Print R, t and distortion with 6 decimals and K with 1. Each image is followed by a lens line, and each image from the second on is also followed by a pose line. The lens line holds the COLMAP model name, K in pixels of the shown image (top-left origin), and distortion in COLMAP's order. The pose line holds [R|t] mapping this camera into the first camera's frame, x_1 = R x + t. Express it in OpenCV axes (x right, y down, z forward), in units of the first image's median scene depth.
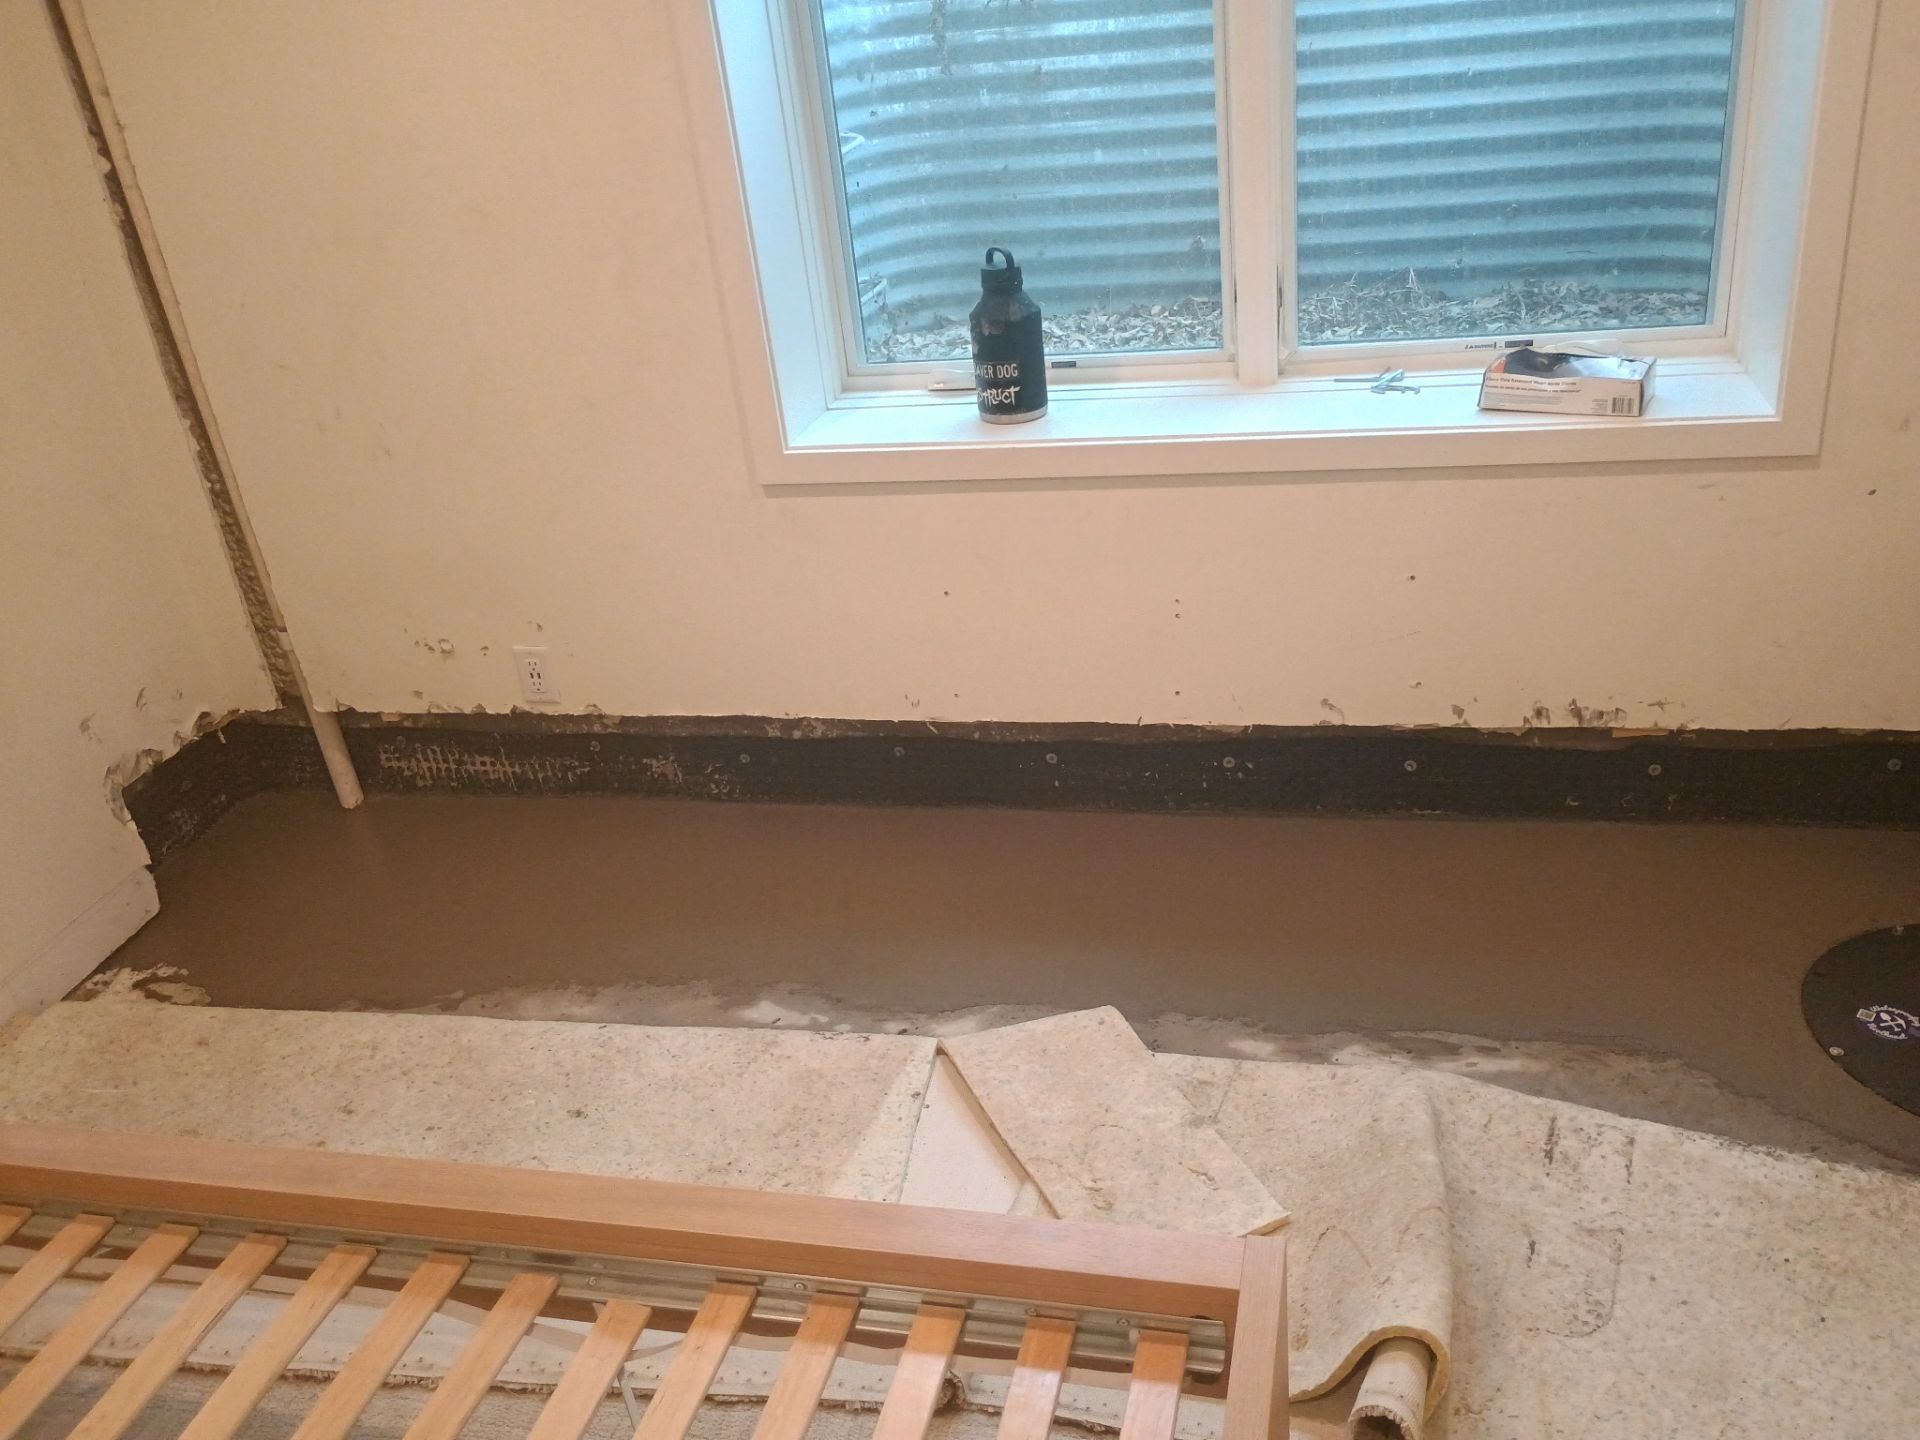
lens RADIAL K [[1662.9, 0, 990.1], [0, 1662.9, 734.4], [0, 0, 1]] dist [0.062877, -0.081553]
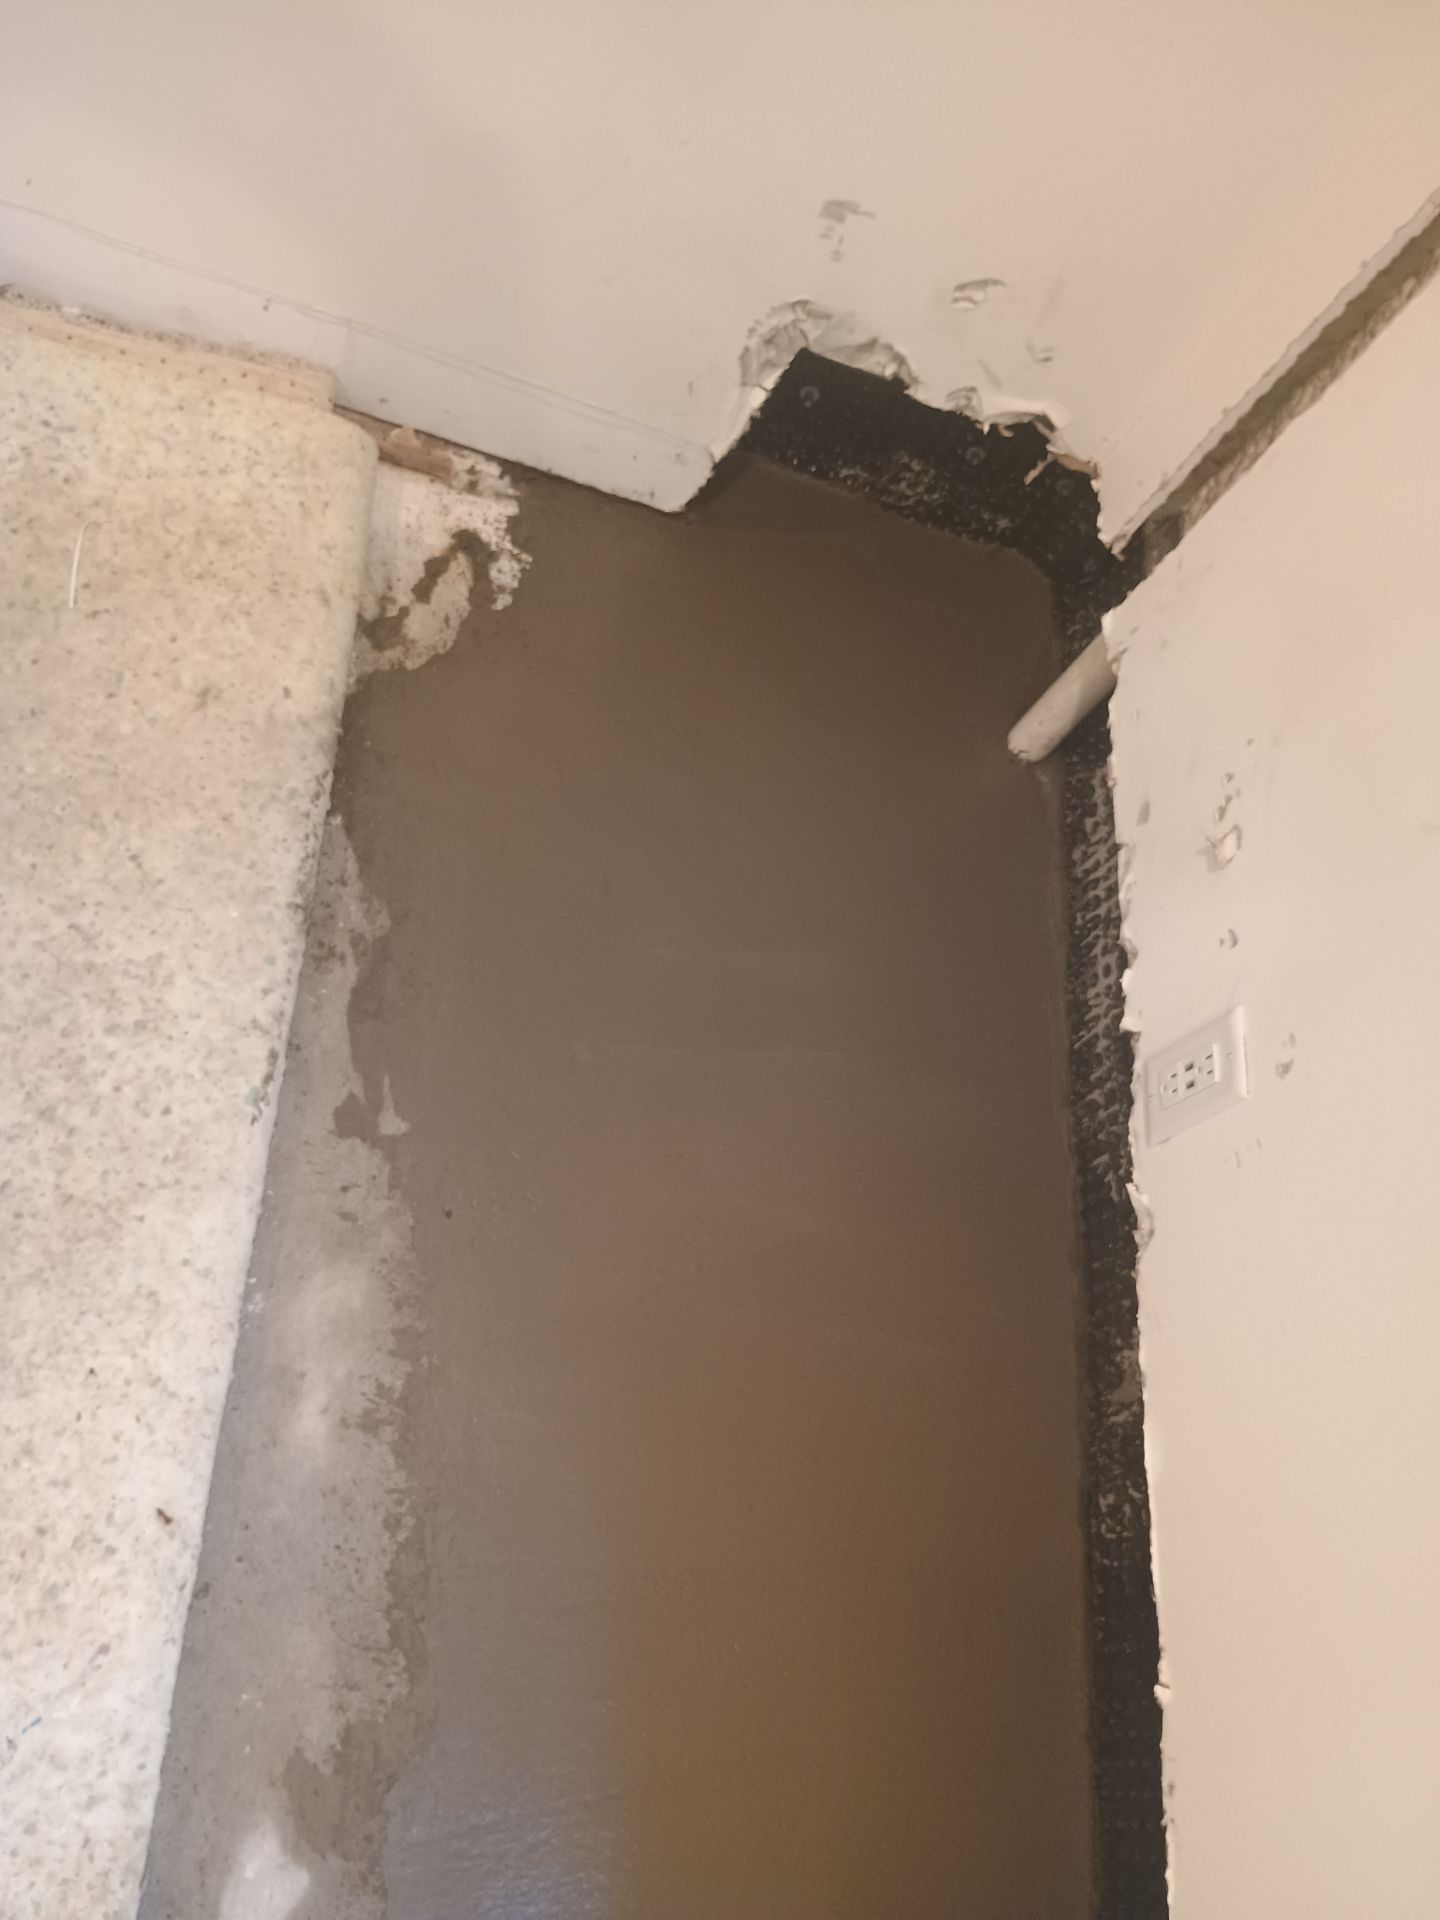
lens RADIAL K [[1662.9, 0, 719.4], [0, 1662.9, 985.7], [0, 0, 1]] dist [0.062877, -0.081553]
pose [[0.092503, 0.954229, -0.284412, -0.216142], [-0.766834, 0.250474, 0.590955, -0.217009], [0.635145, 0.163432, 0.754905, 0.708193]]
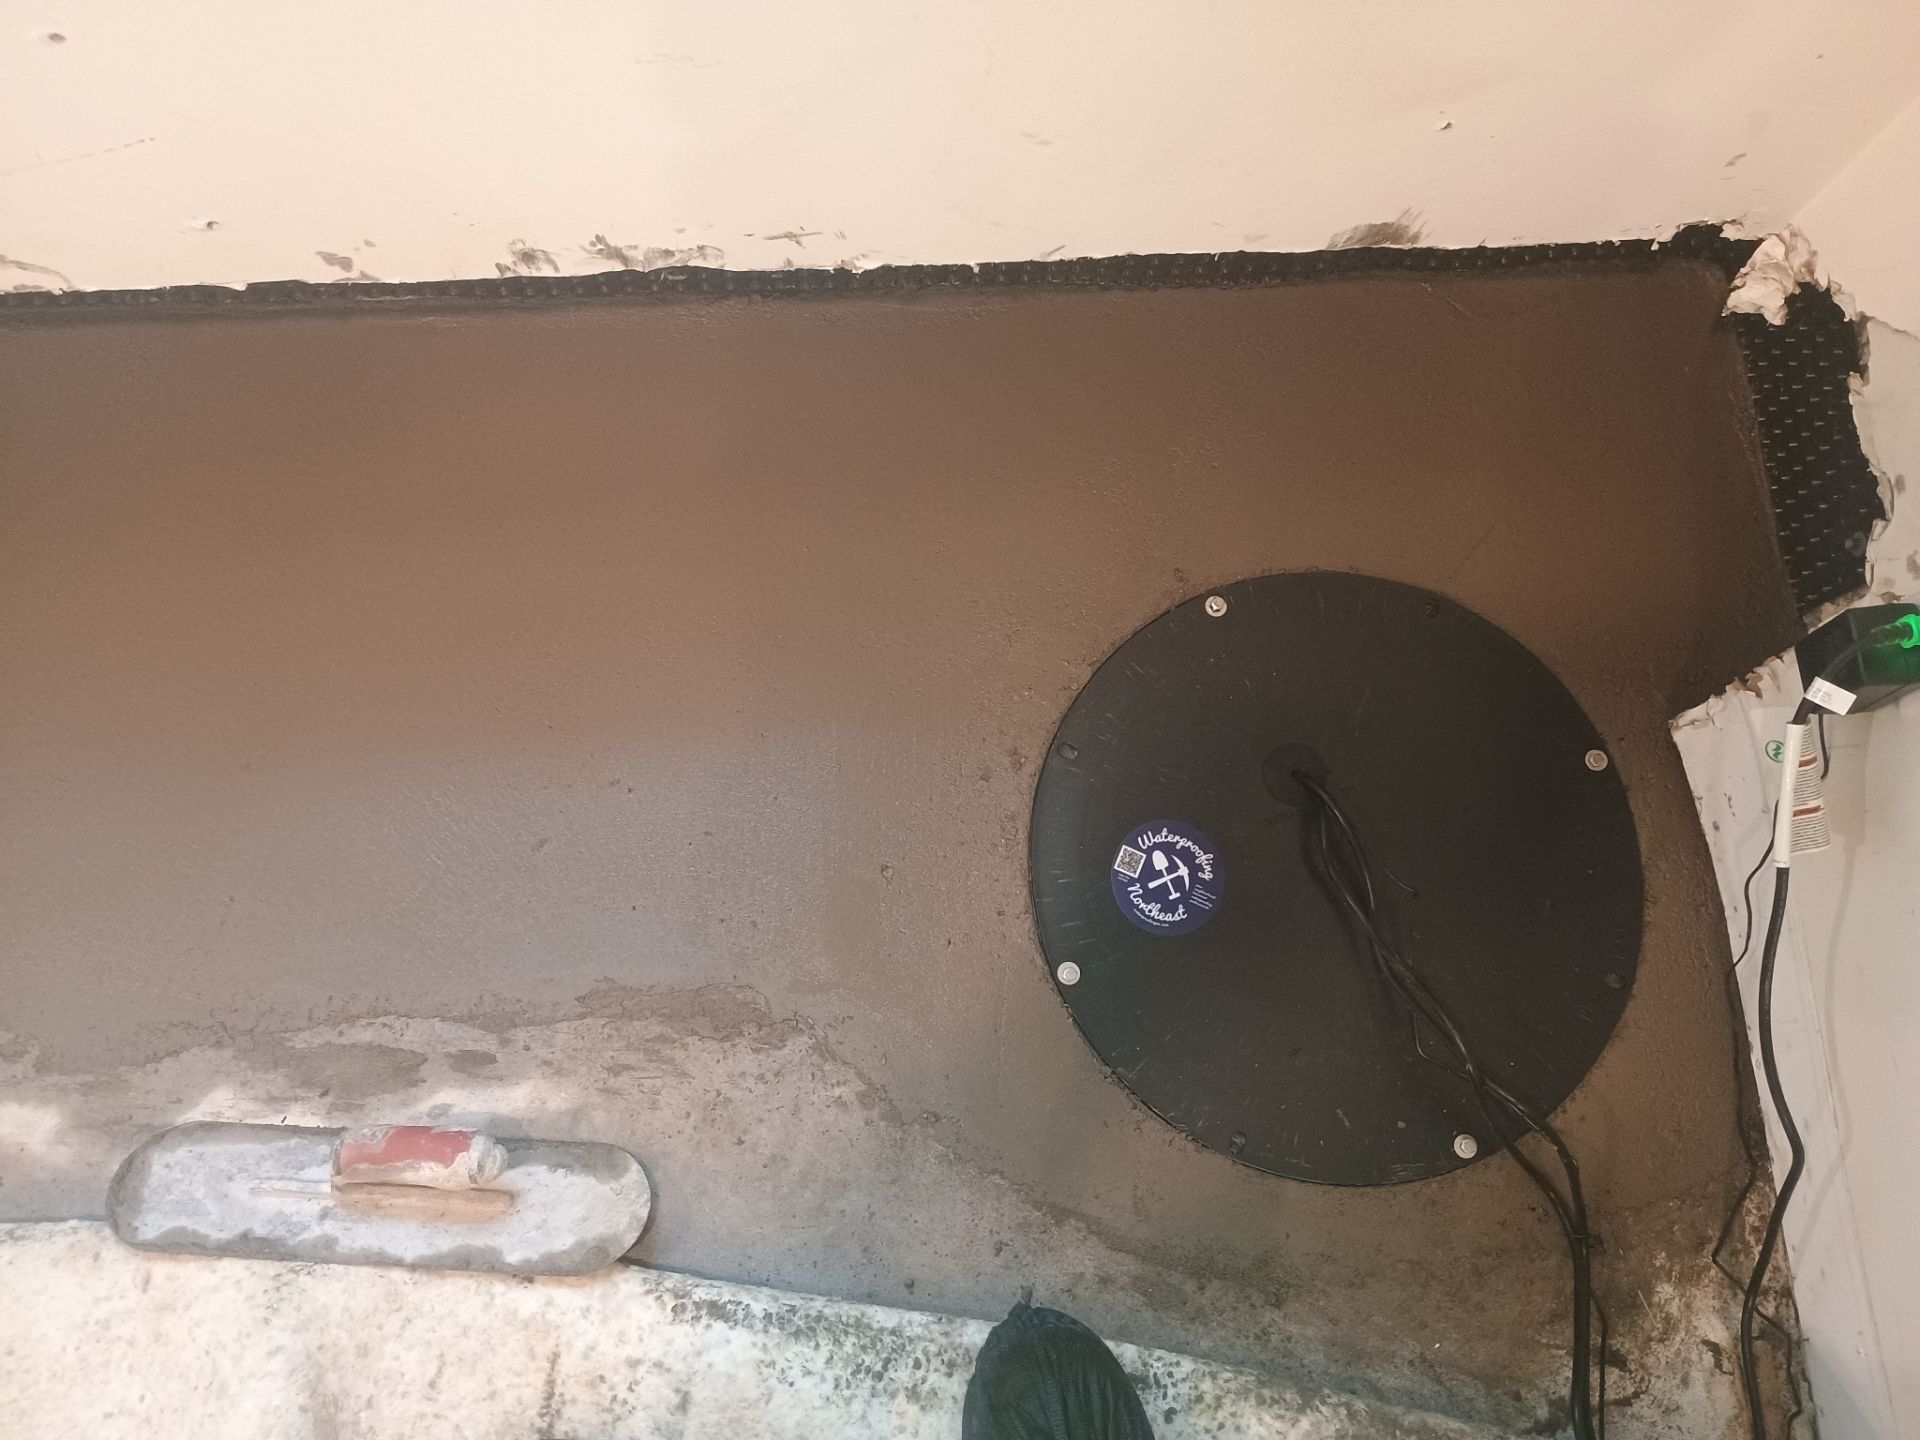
lens RADIAL K [[1662.9, 0, 939.9], [0, 1662.9, 711.9], [0, 0, 1]] dist [0.062877, -0.081553]
pose [[0.953373, -0.221352, 0.205140, 0.316633], [-0.003312, 0.672022, 0.740524, -0.250277], [-0.301775, -0.706676, 0.639954, 0.618713]]
